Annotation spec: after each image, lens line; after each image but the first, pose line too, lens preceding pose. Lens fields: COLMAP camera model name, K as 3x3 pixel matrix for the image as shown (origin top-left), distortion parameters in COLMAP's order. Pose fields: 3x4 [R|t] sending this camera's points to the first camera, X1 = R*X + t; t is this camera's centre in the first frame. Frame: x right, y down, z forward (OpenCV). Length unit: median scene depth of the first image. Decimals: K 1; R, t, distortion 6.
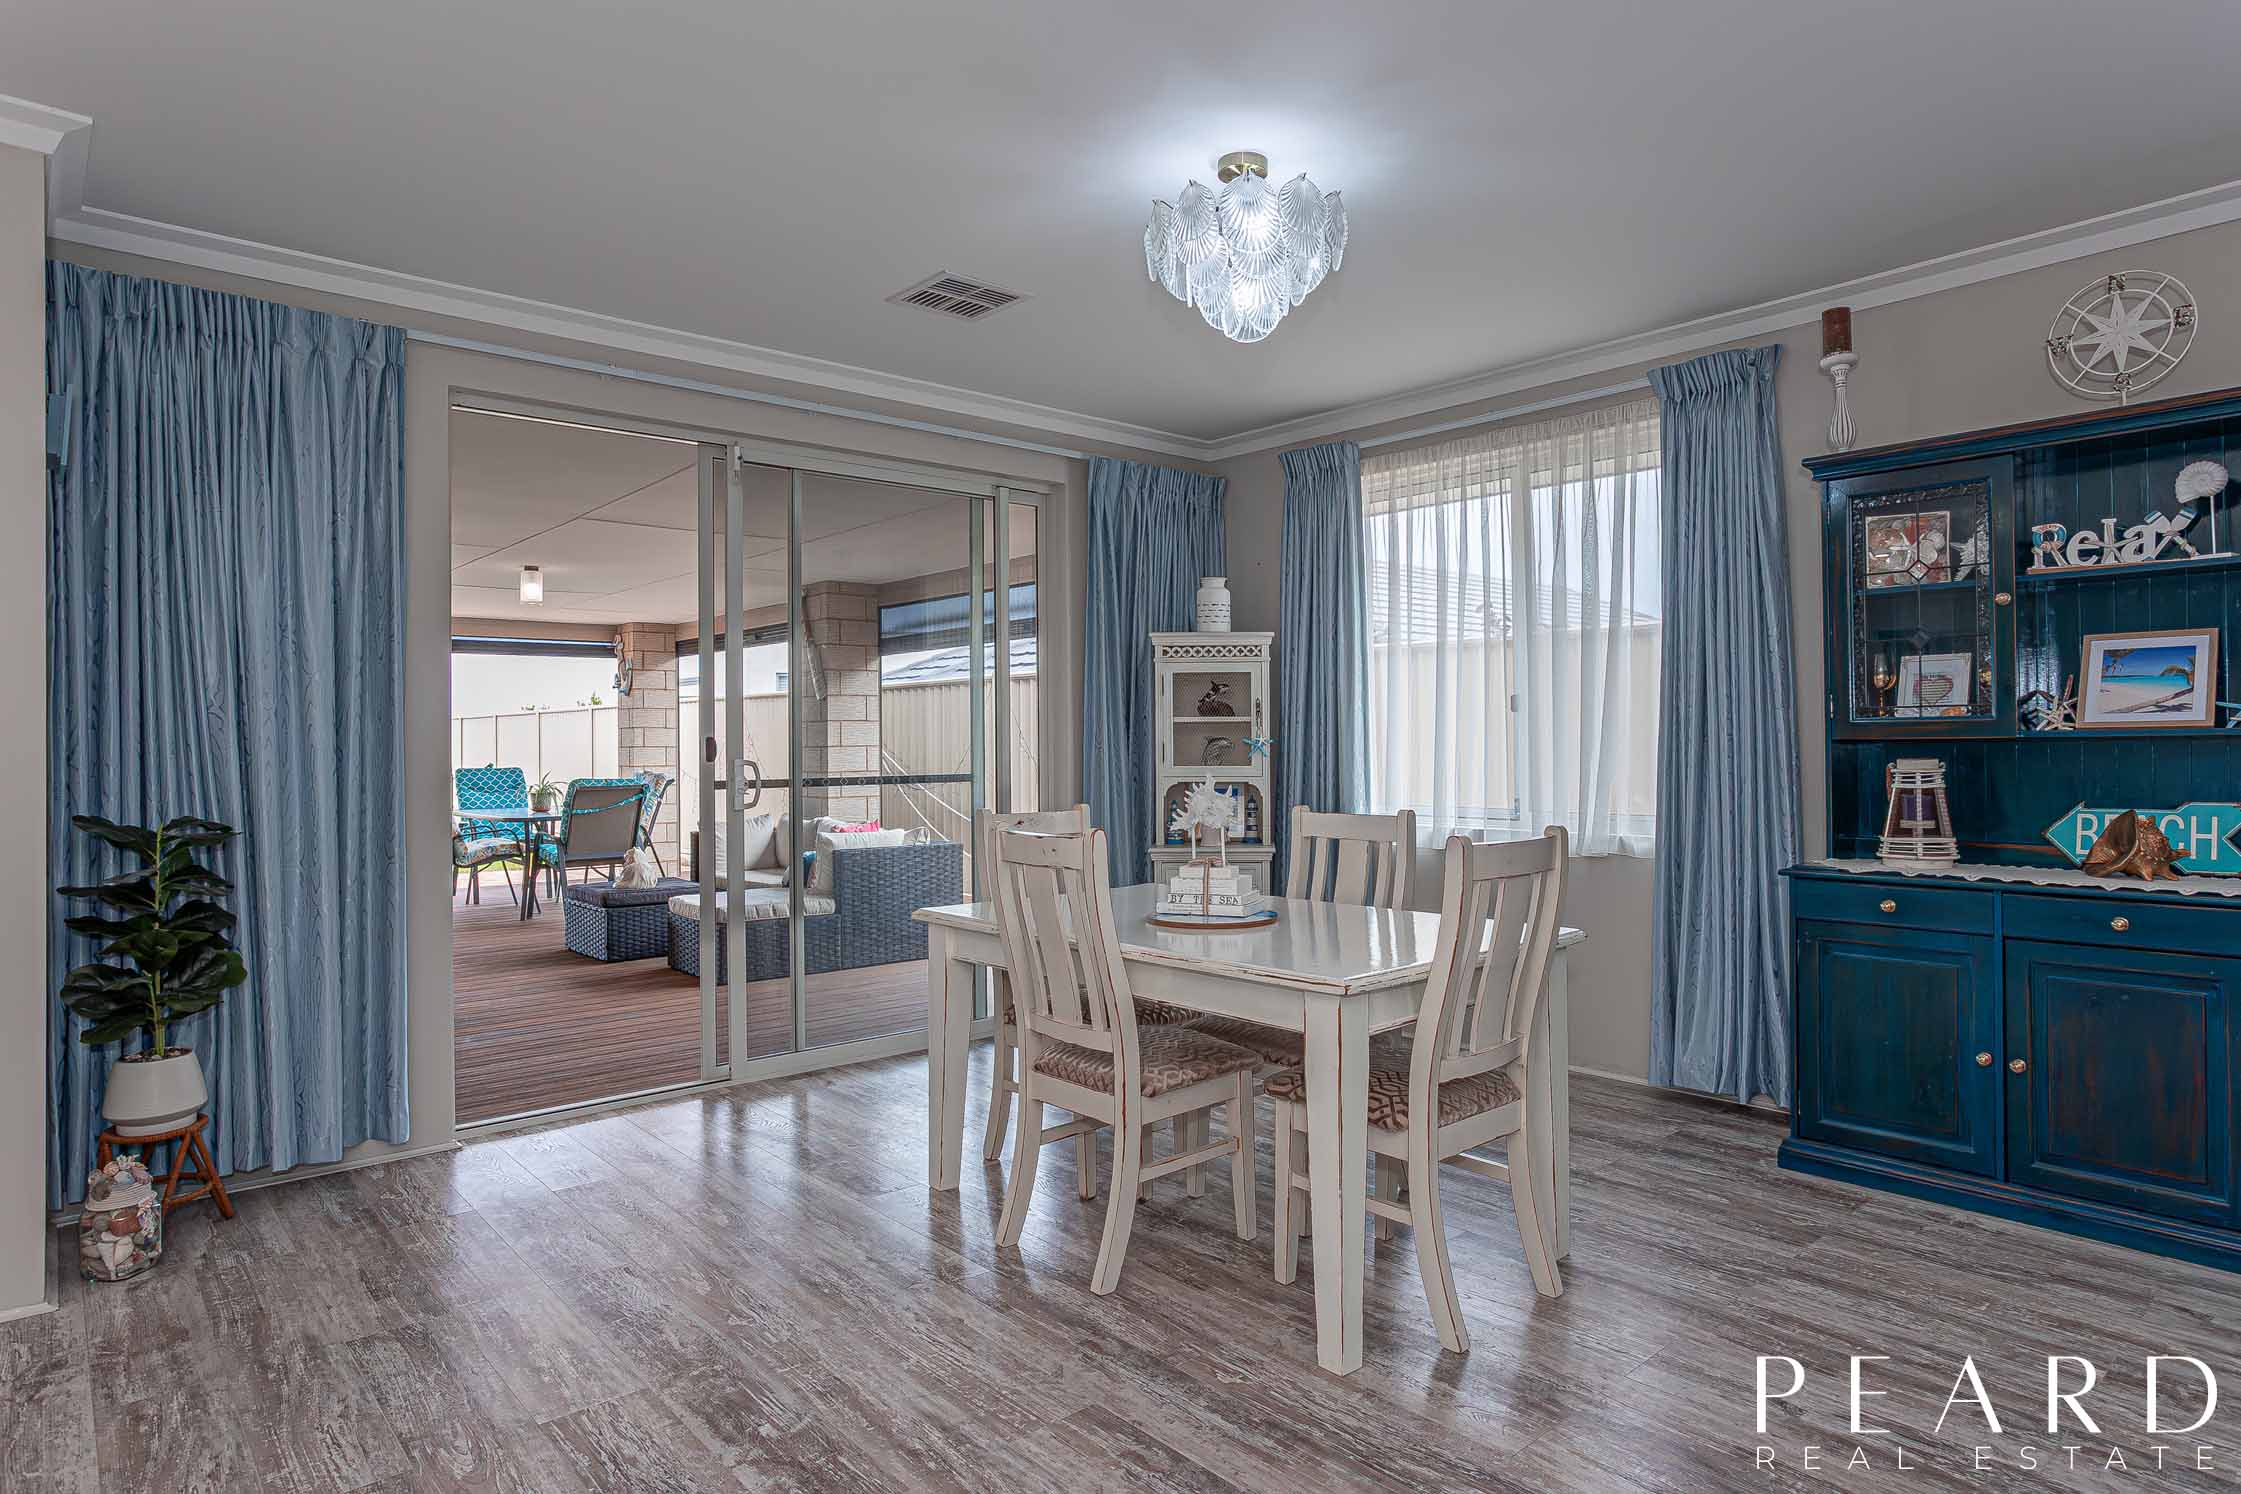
lens RADIAL K [[1236.6, 0, 1124.8], [0, 1236.6, 740.7], [0, 0, 1]] dist [-0.000303, 0.001962]
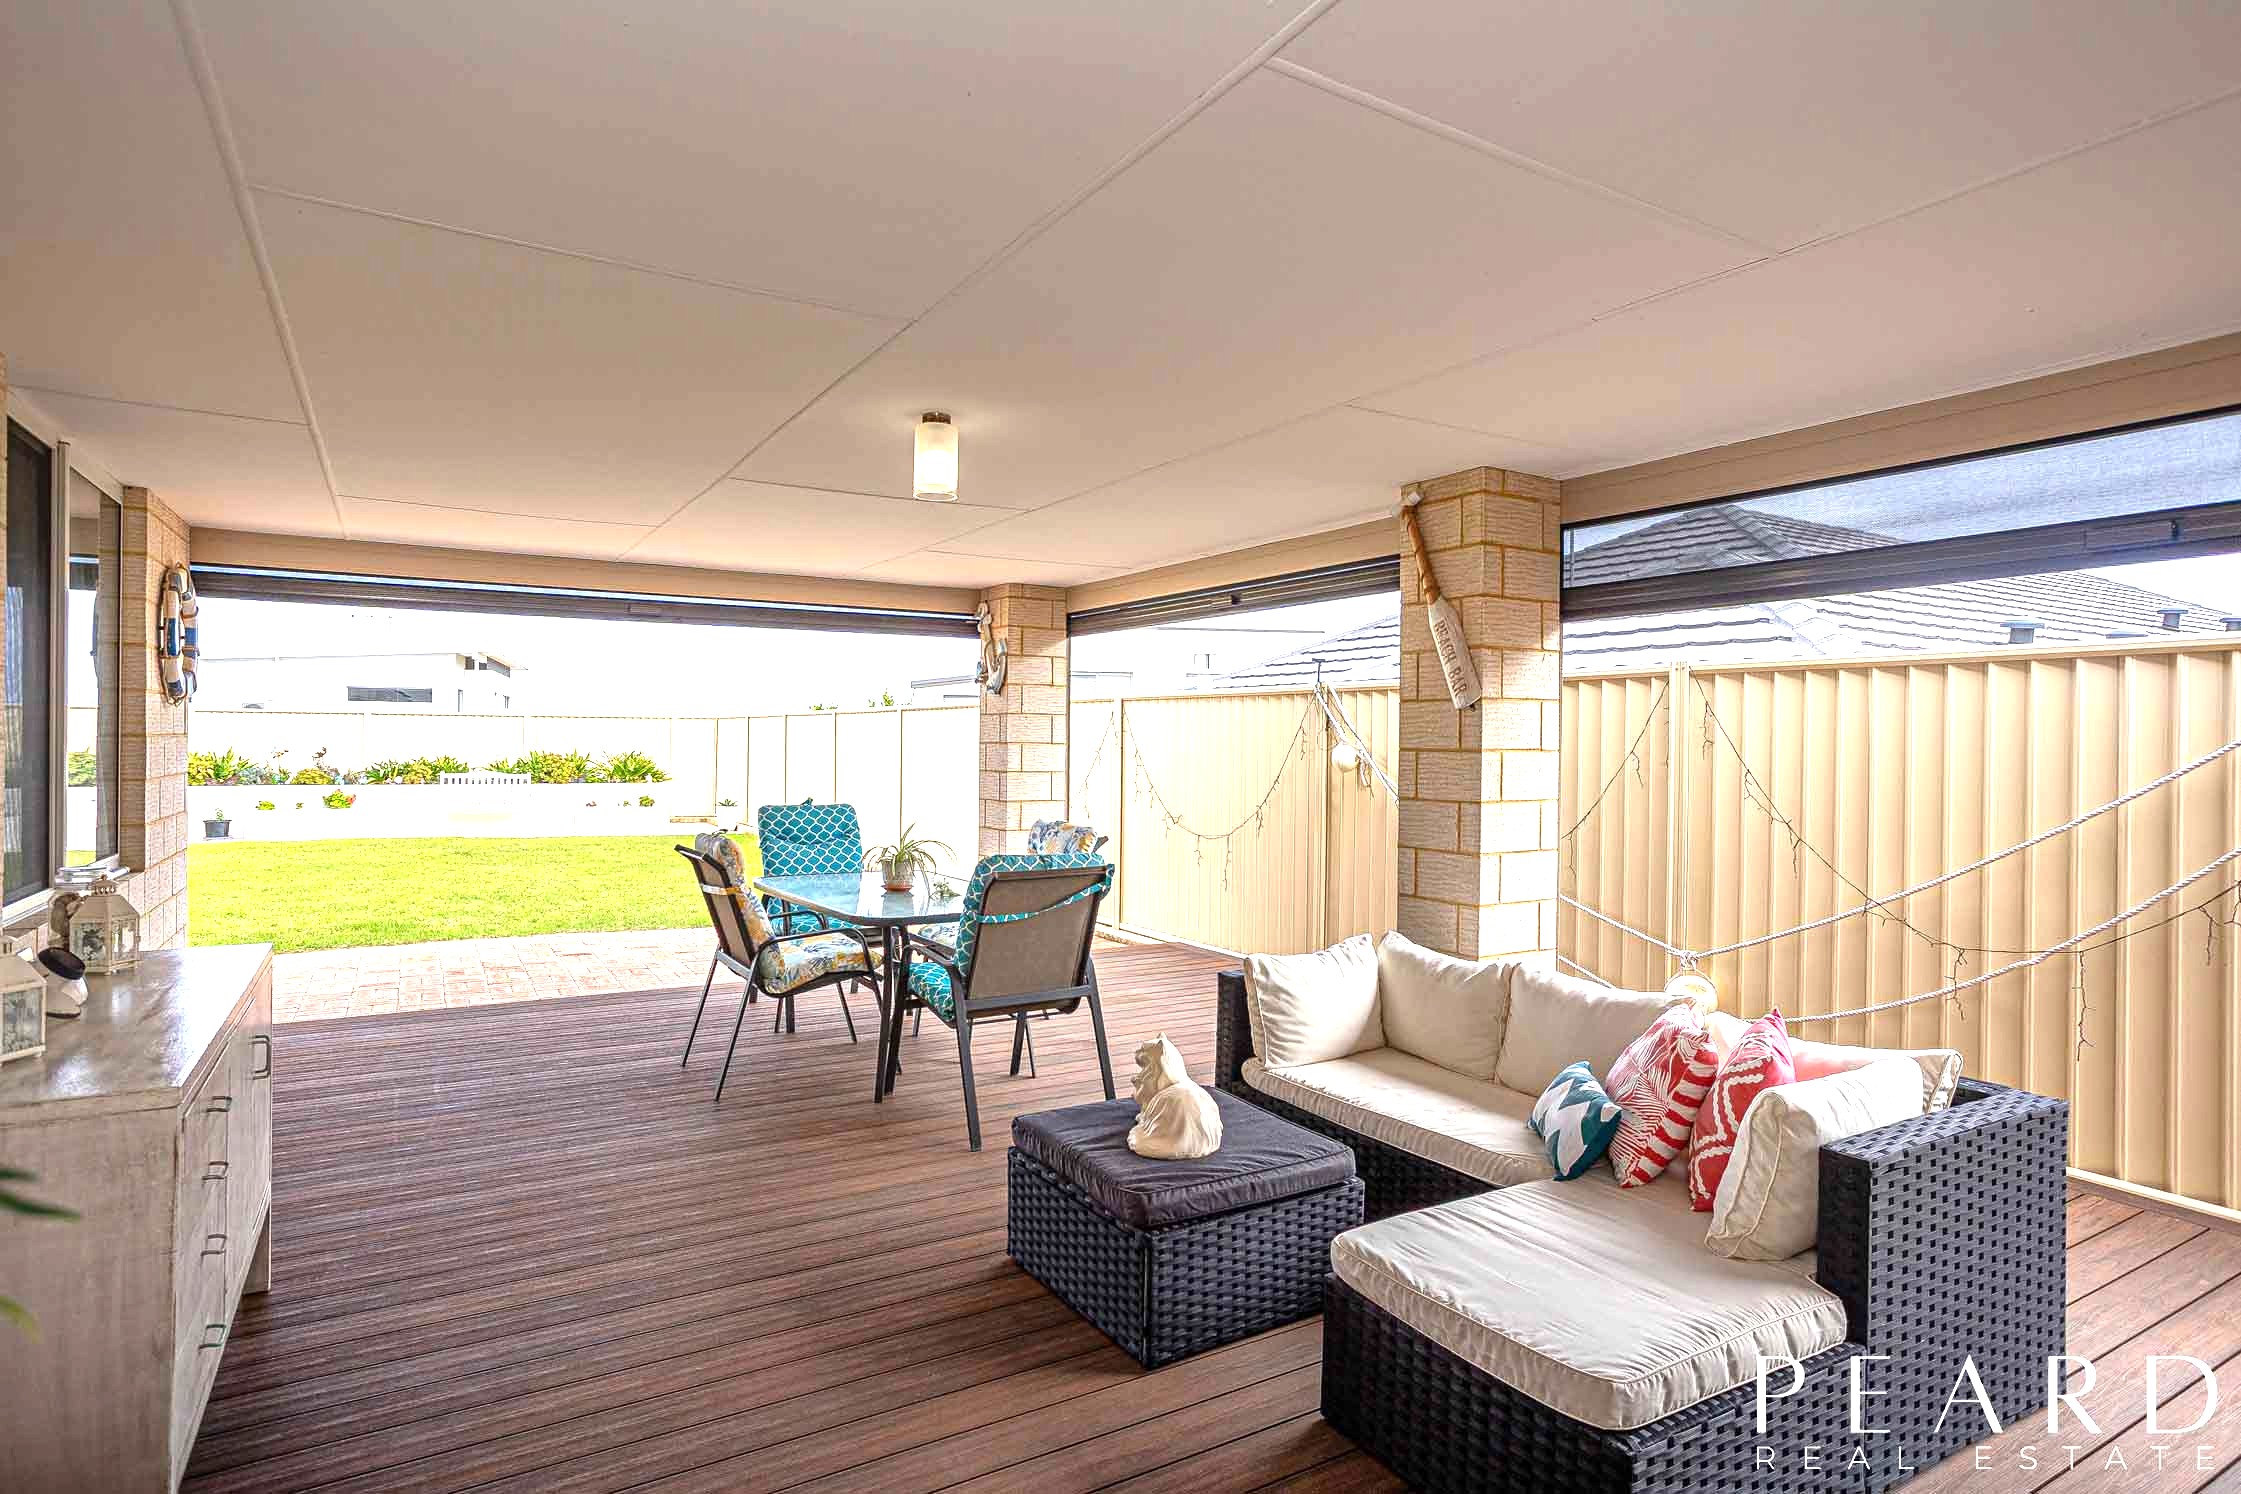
lens RADIAL K [[1236.6, 0, 1124.8], [0, 1236.6, 740.7], [0, 0, 1]] dist [-0.000303, 0.001962]
pose [[0.981575, 0.012983, -0.190637, -0.247775], [-0.013469, 0.999909, -0.001251, -0.013884], [0.190604, 0.003796, 0.981660, 0.431252]]
